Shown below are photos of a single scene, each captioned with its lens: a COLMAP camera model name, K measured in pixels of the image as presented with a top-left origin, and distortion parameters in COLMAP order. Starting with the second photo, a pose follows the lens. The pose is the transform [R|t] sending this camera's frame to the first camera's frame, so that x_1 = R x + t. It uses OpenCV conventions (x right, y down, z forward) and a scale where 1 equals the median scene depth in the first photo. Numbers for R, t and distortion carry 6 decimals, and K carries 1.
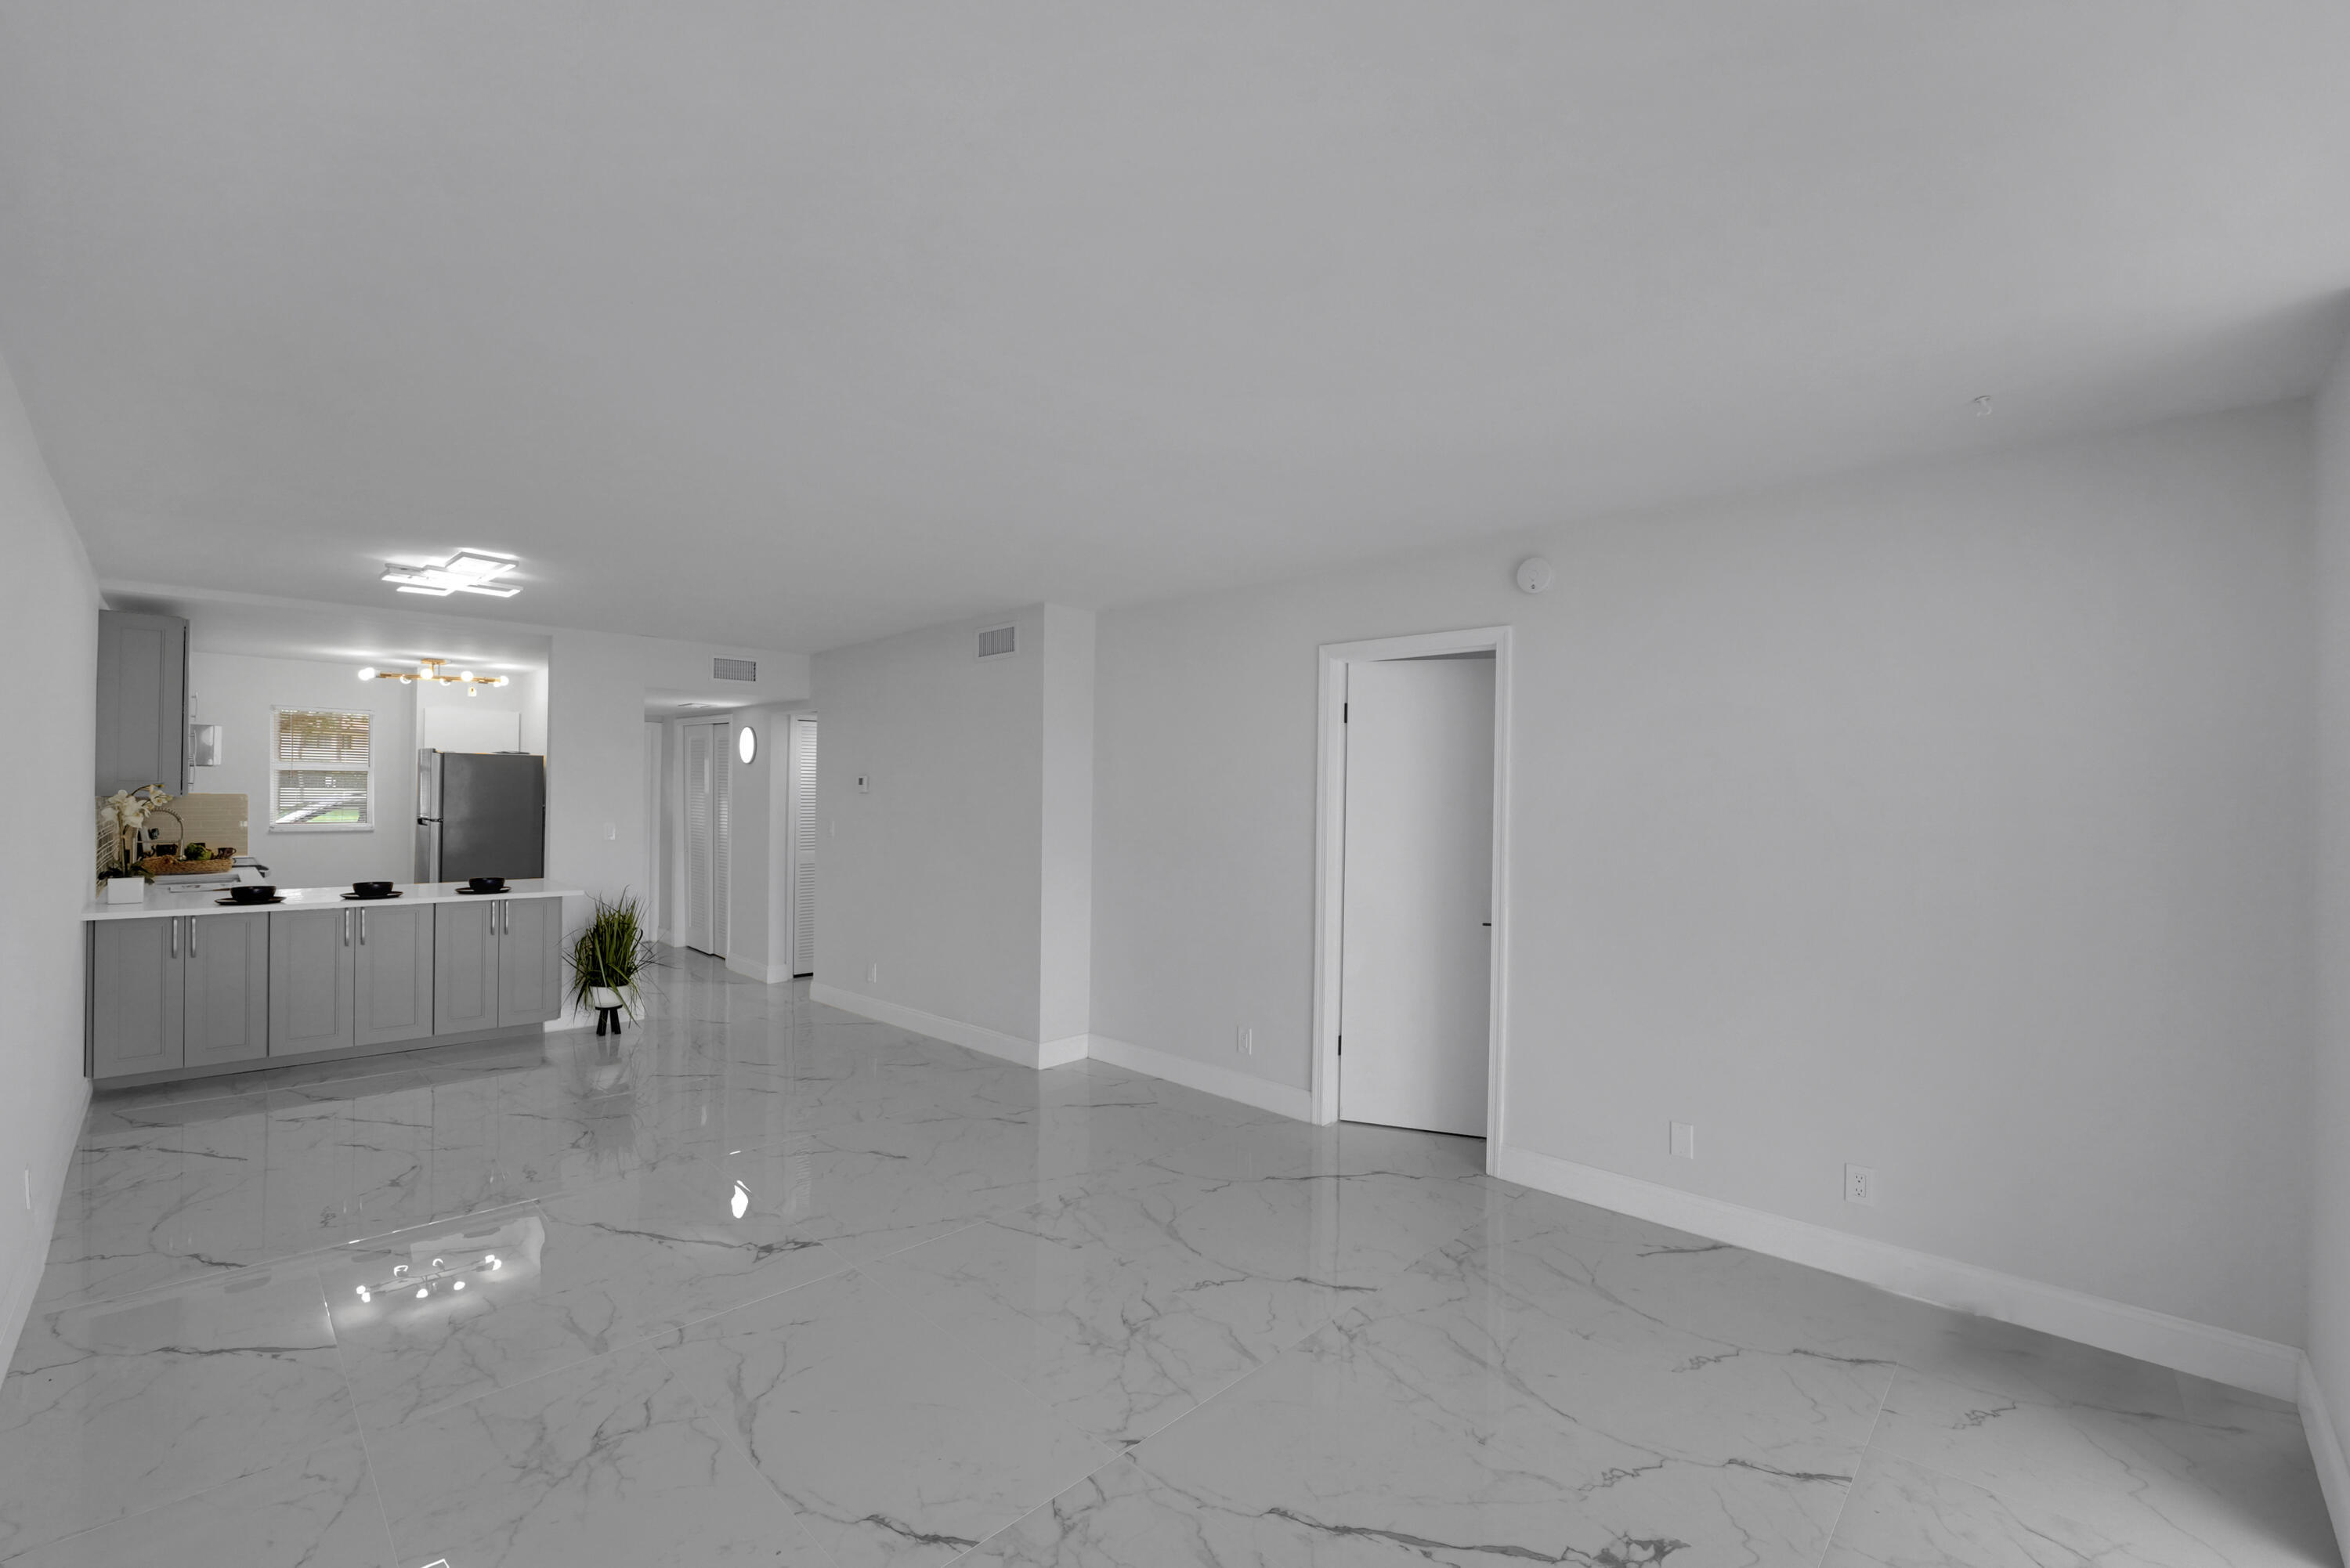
lens RADIAL K [[993.0, 0, 1174.7], [0, 993.0, 796.0], [0, 0, 1]] dist [-0.036391, 0.002870]
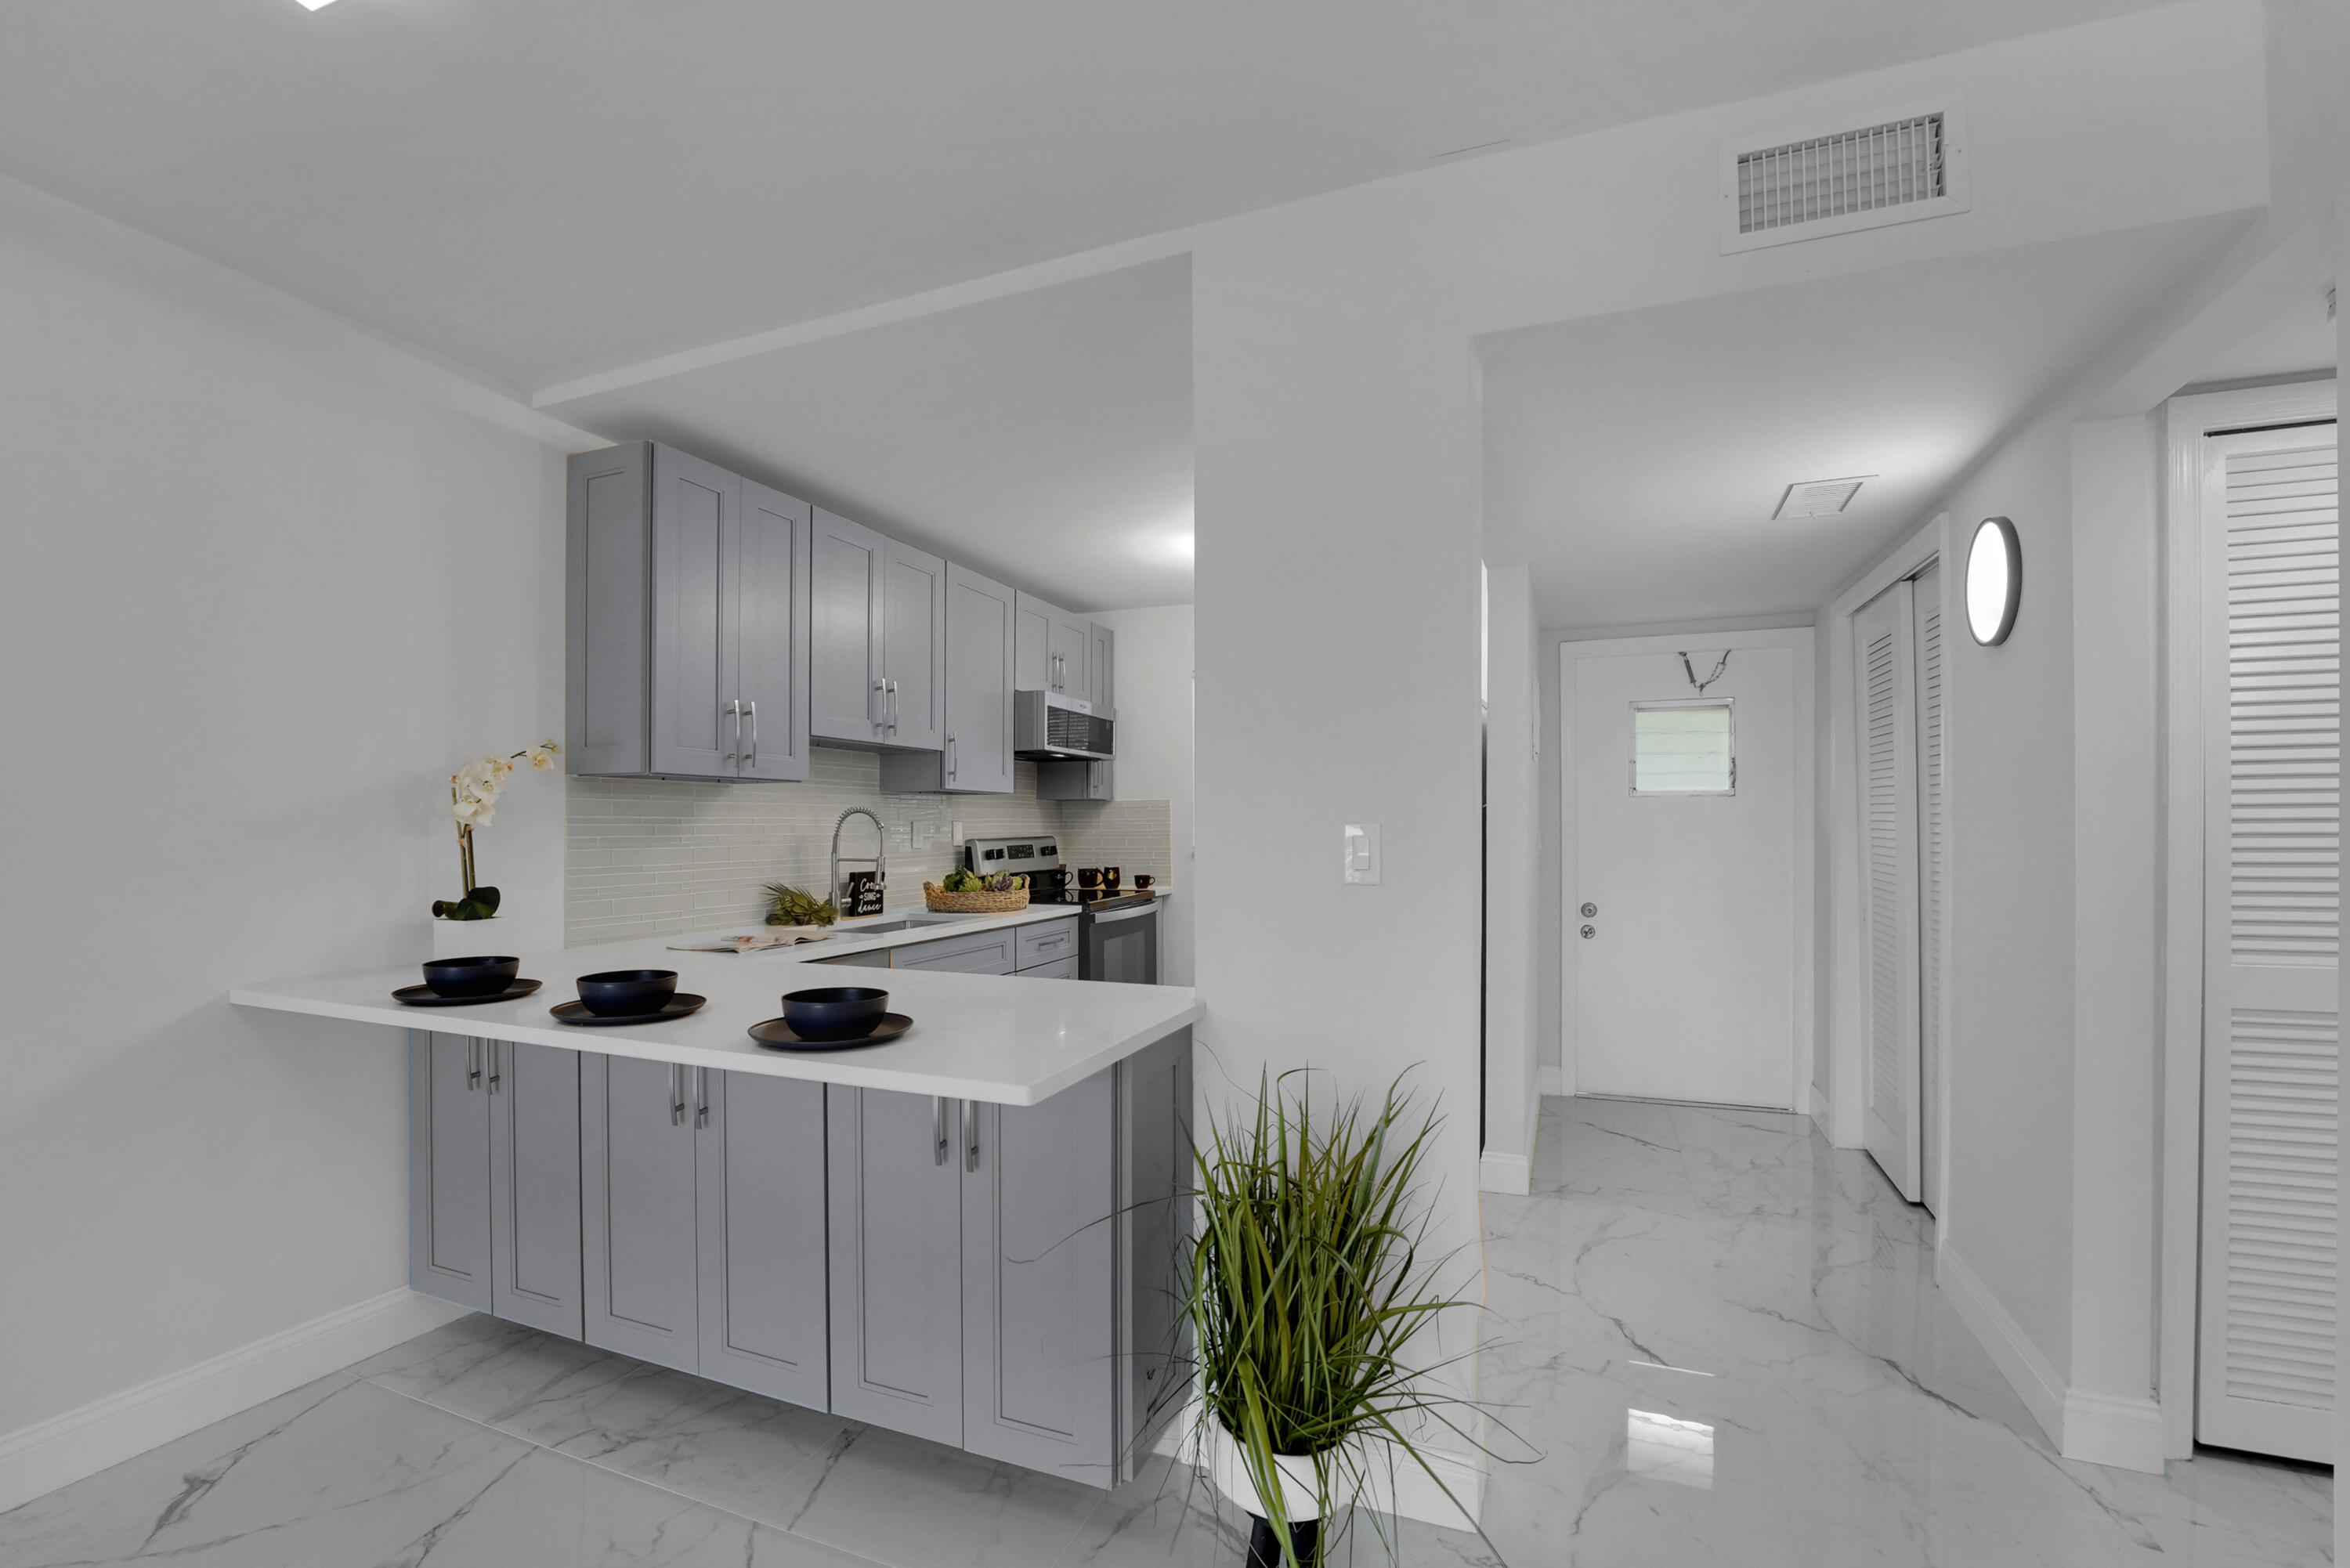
lens RADIAL K [[993.0, 0, 1156.7], [0, 993.0, 836.3], [0, 0, 1]] dist [-0.036391, 0.002870]
pose [[0.387414, -0.007283, -0.921877, -0.284045], [0.007191, 0.999962, -0.004878, 0.028005], [0.921878, -0.004739, 0.387451, 0.705686]]
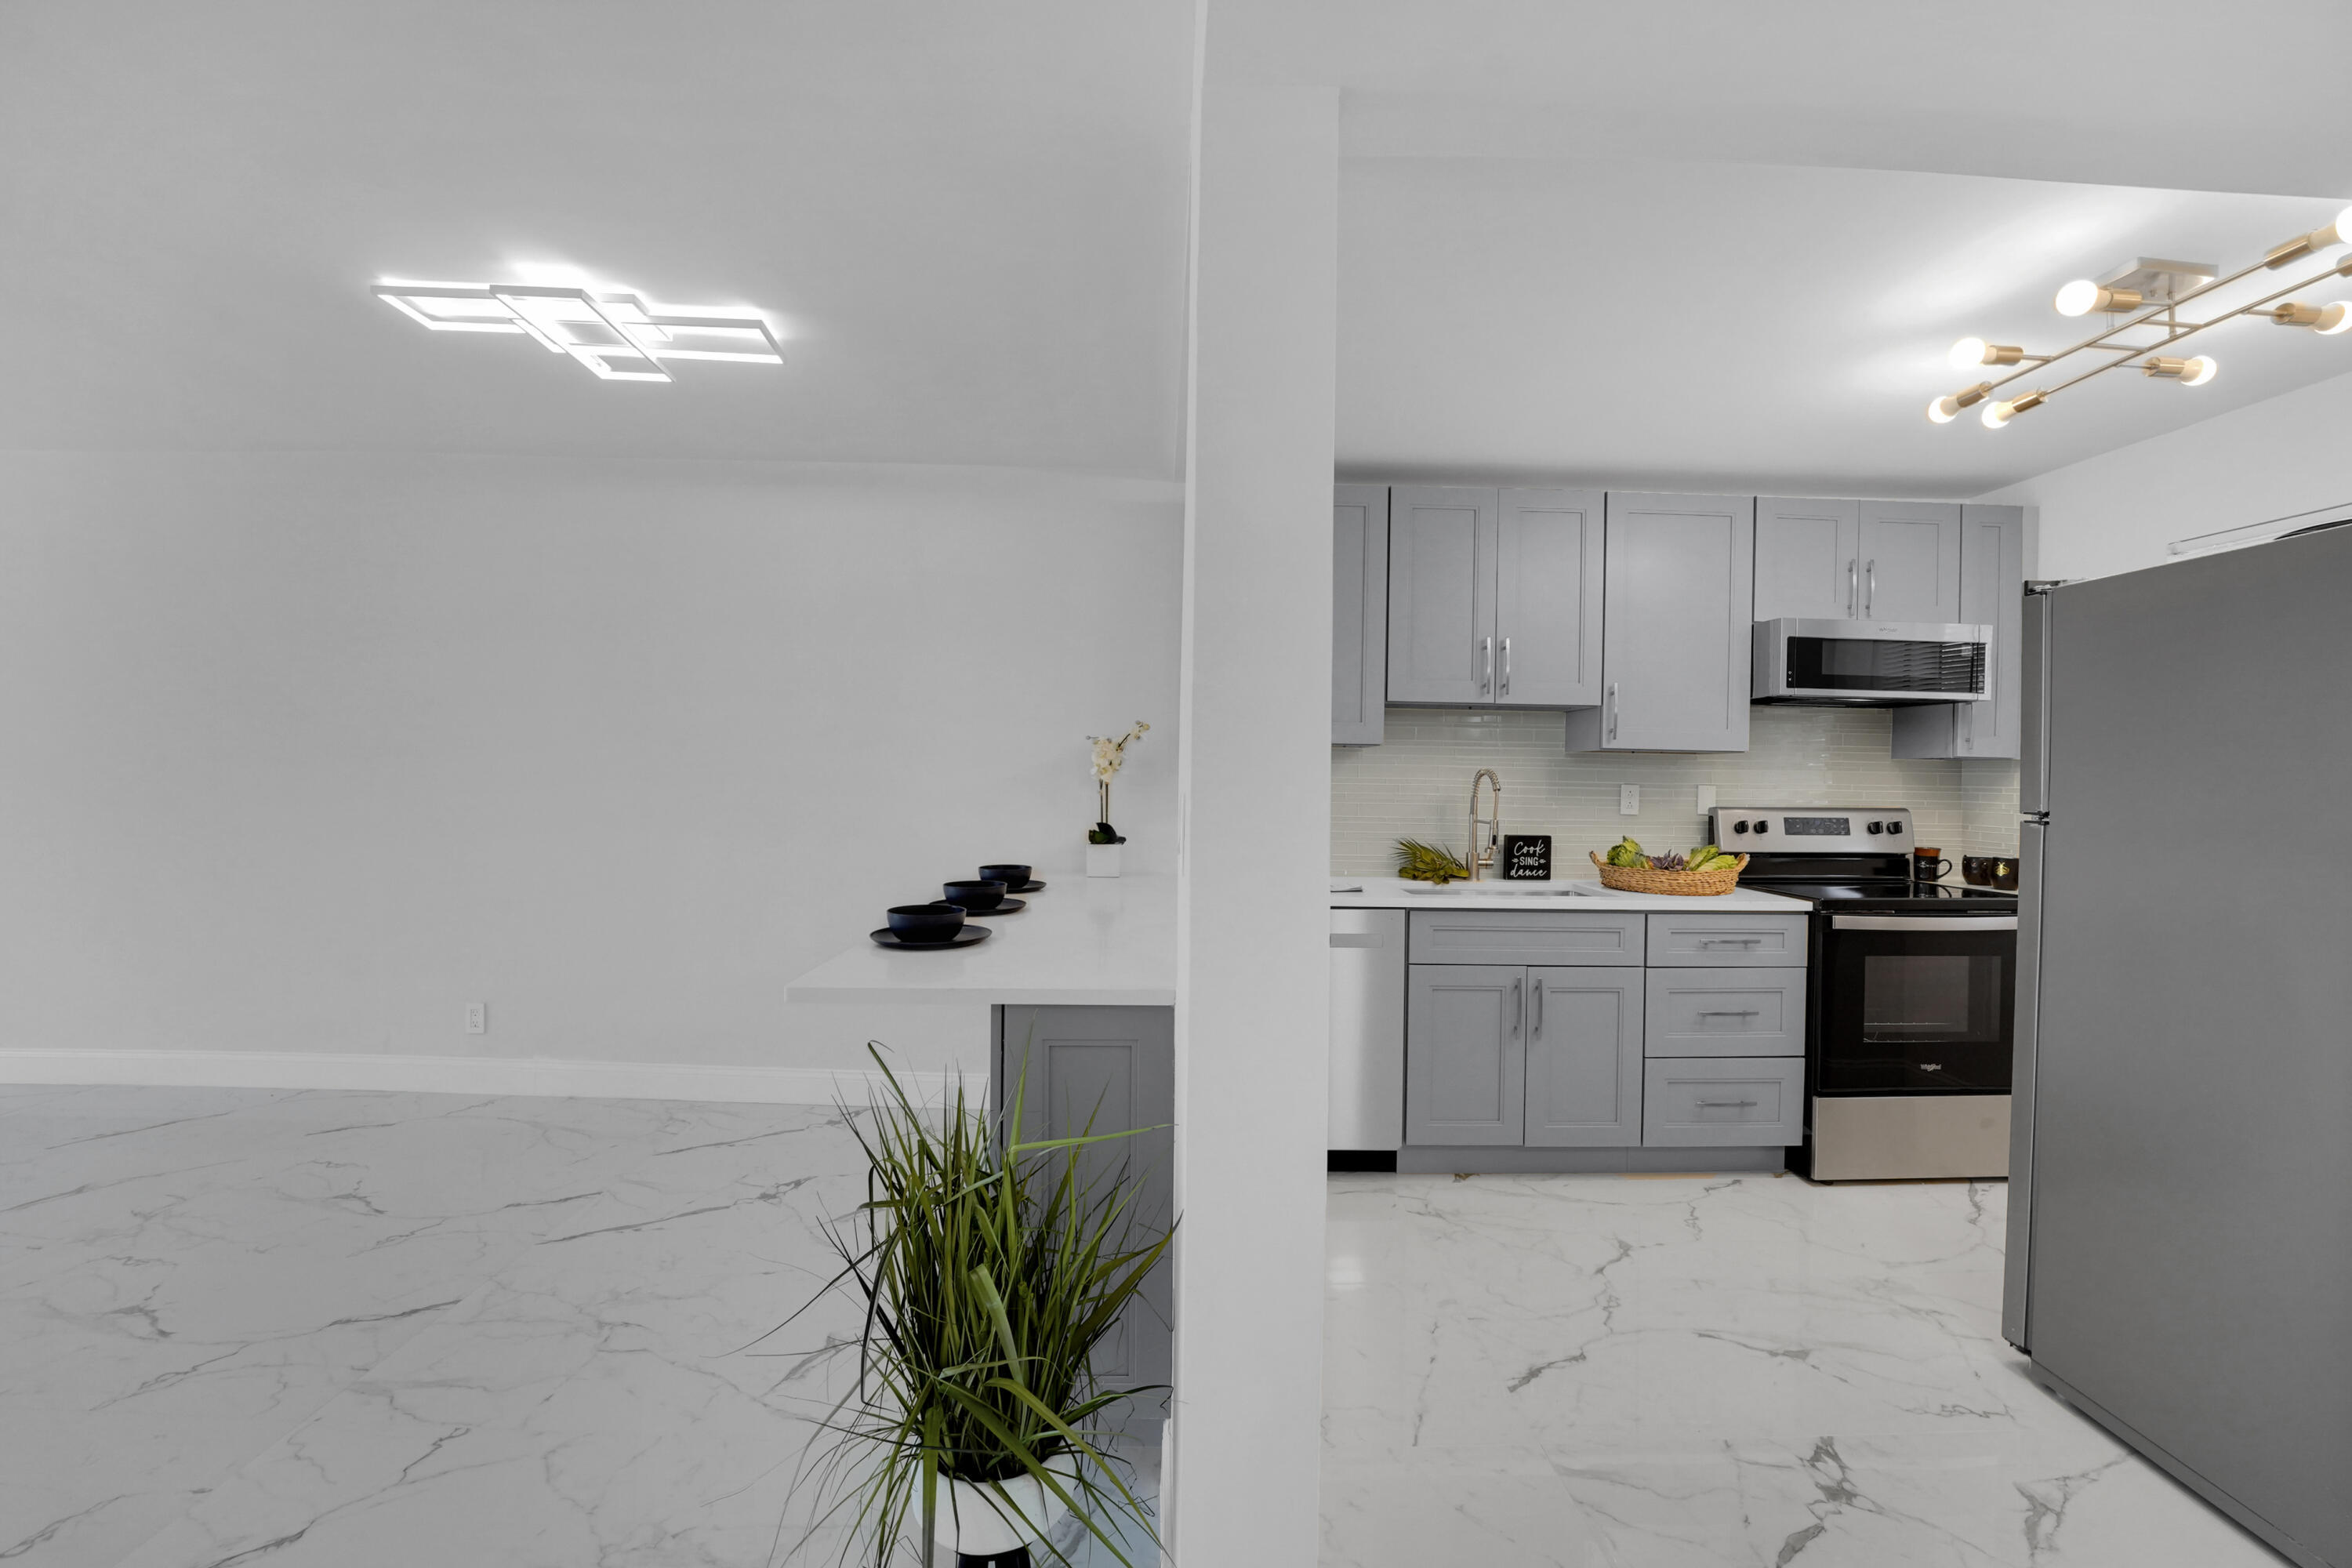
lens RADIAL K [[993.9, 0, 1198.8], [0, 993.9, 804.1], [0, 0, 1]] dist [-0.036391, 0.002870]
pose [[-0.686814, -0.008642, -0.726782, -0.341959], [-0.027201, 0.999534, 0.013820, 0.024483], [0.726324, 0.029261, -0.686729, 1.002840]]
